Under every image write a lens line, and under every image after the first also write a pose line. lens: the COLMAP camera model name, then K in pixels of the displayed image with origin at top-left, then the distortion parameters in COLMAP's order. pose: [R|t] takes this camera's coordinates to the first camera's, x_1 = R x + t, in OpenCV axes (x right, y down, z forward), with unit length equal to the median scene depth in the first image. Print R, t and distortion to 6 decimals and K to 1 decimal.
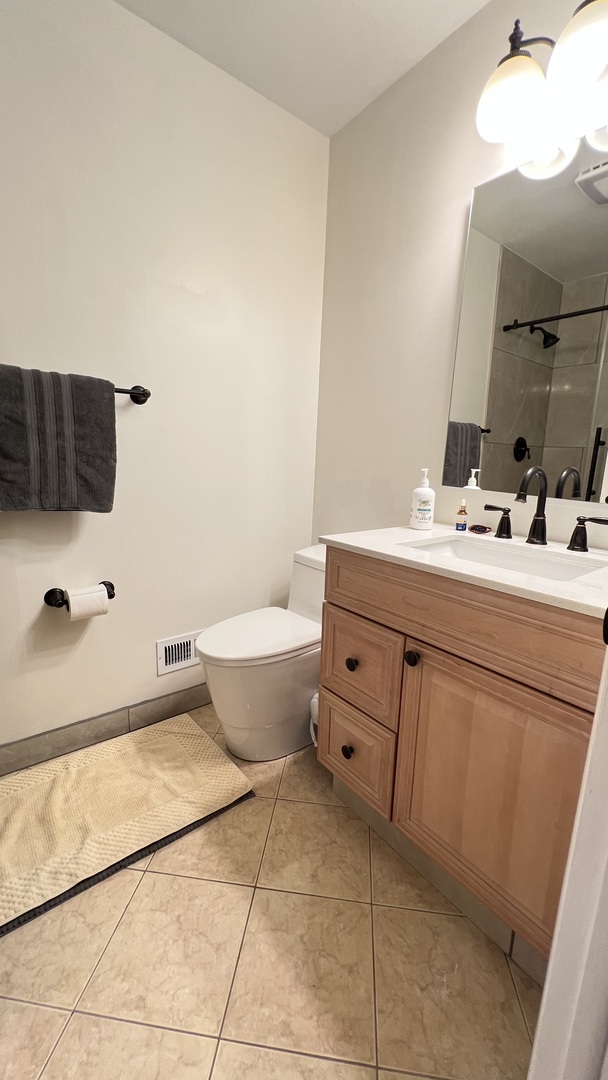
lens RADIAL K [[437.5, 0, 308.5], [0, 437.5, 540.8], [0, 0, 1]] dist [-0.000237, 0.000316]
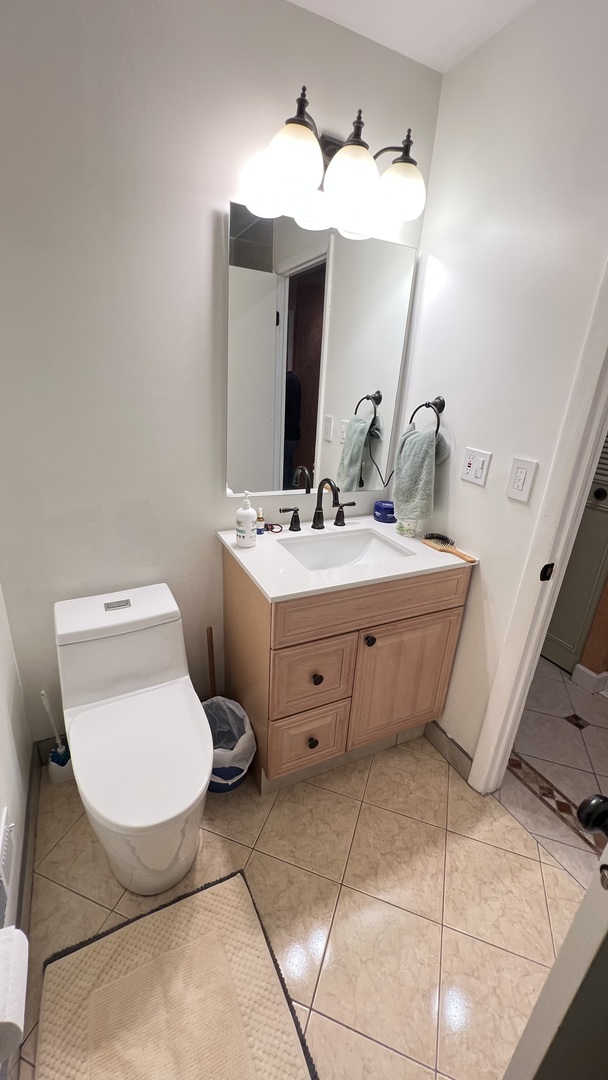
lens RADIAL K [[430.2, 0, 304.7], [0, 430.2, 540.7], [0, 0, 1]] dist [-0.010620, 0.001141]
pose [[0.216991, -0.369600, 0.903499, -0.936386], [0.143376, 0.927581, 0.345018, -0.538377], [-0.965587, 0.054674, 0.254268, 0.832145]]
